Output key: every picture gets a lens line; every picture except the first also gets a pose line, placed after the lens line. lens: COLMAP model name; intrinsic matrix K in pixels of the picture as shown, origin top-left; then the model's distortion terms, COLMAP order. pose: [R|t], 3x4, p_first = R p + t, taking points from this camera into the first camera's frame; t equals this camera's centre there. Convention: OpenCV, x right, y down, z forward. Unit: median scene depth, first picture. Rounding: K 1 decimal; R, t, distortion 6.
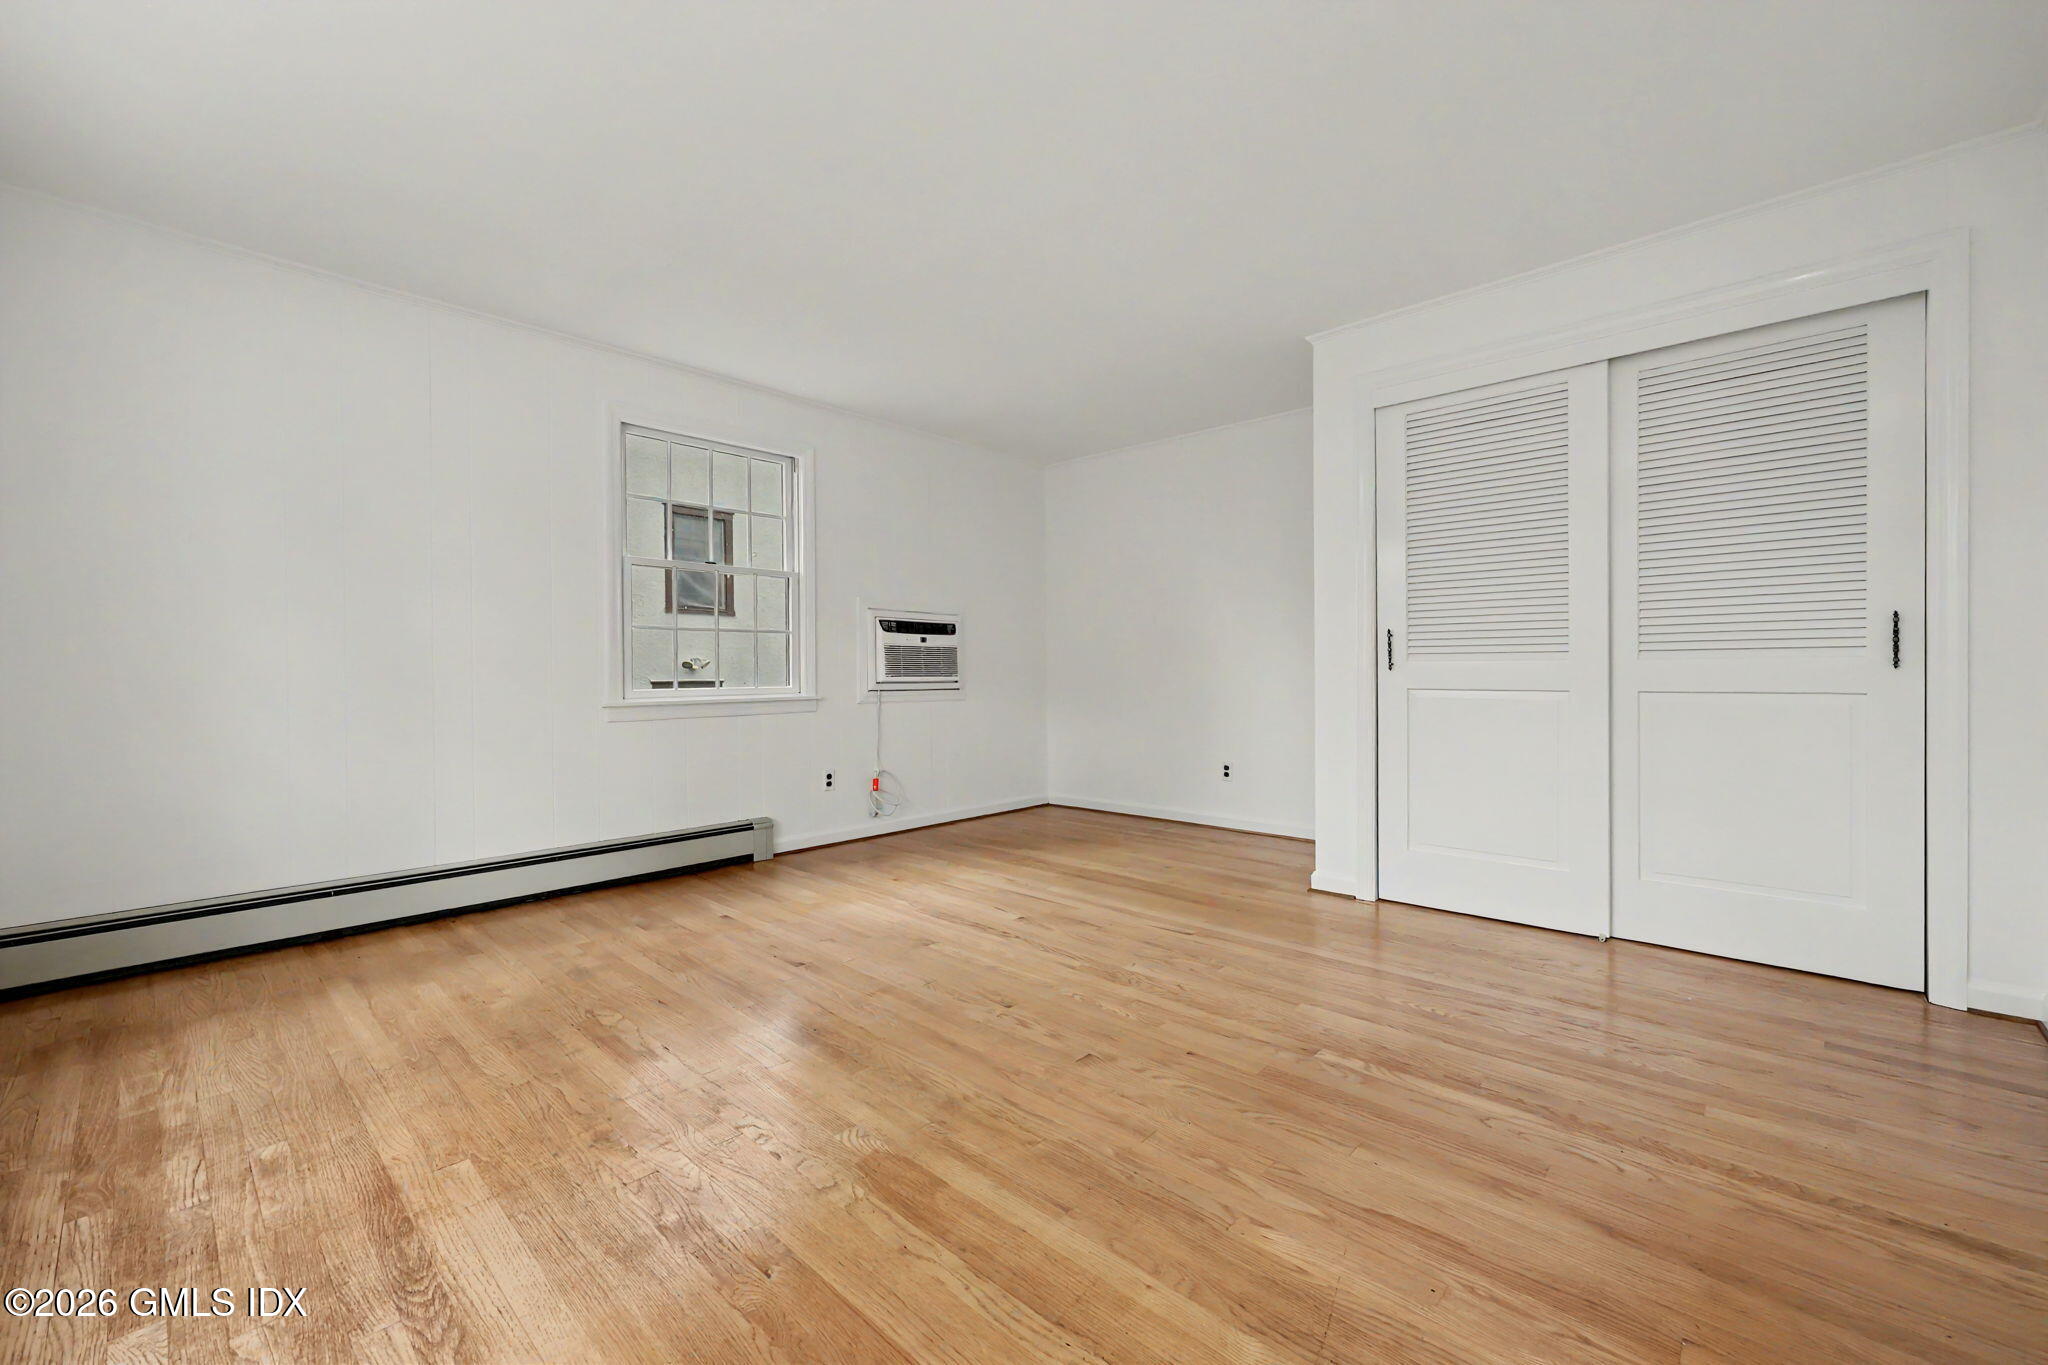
lens RADIAL K [[835.6, 0, 1021.8], [0, 835.6, 677.3], [0, 0, 1]] dist [-0.000191, -0.000025]
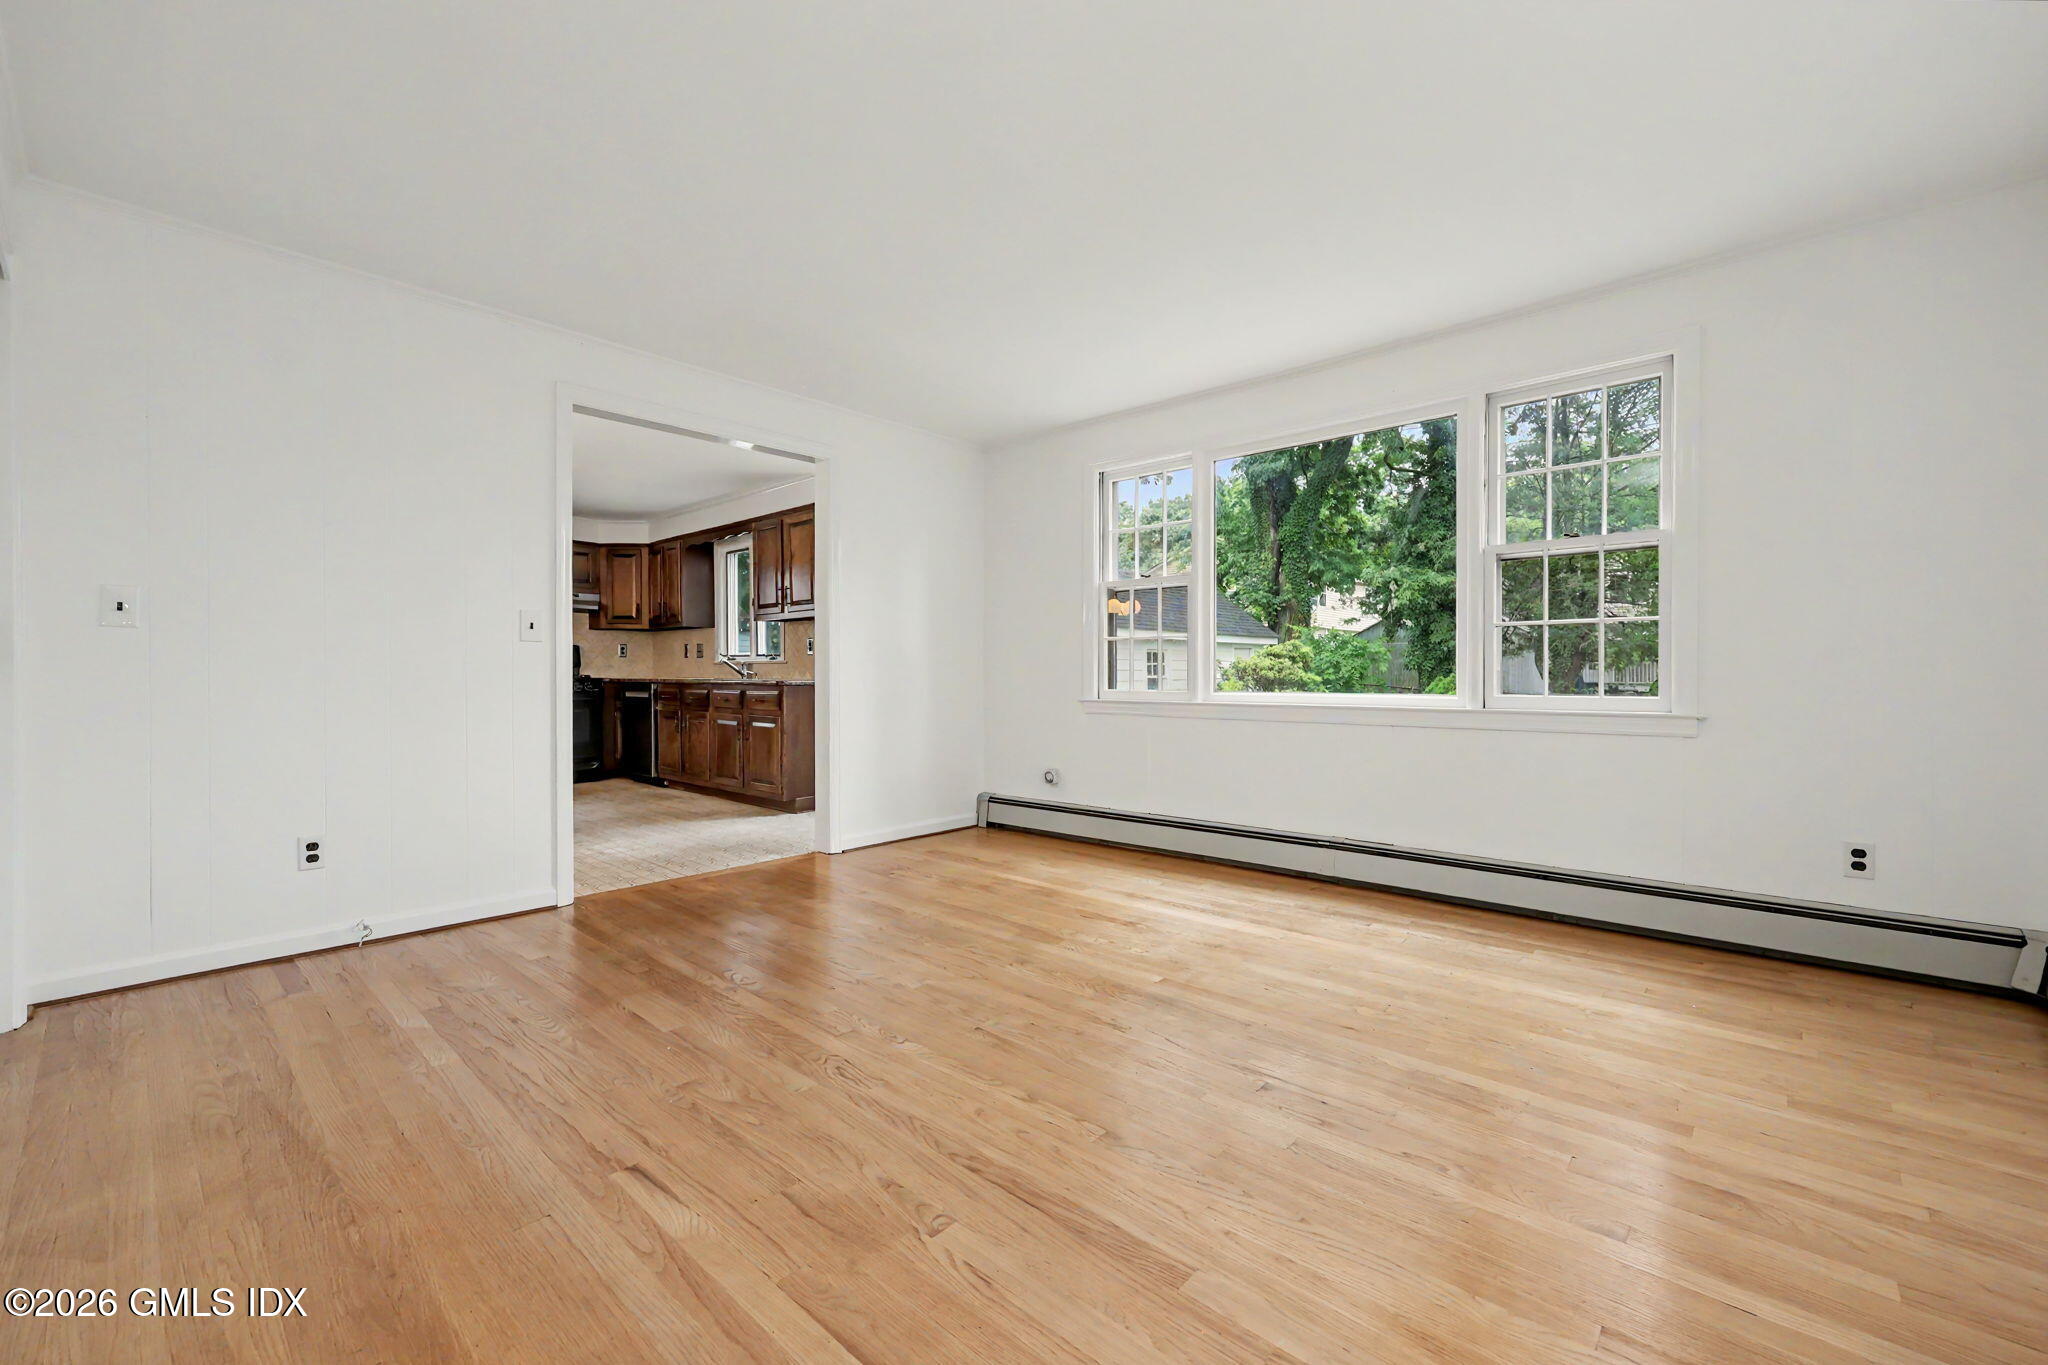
lens RADIAL K [[835.6, 0, 1026.3], [0, 835.6, 678.5], [0, 0, 1]] dist [-0.000191, -0.000025]
pose [[-0.999857, 0.009619, -0.013932, -0.069653], [0.009450, 0.999881, 0.012182, -0.017122], [0.014047, 0.012049, -0.999829, 2.178505]]
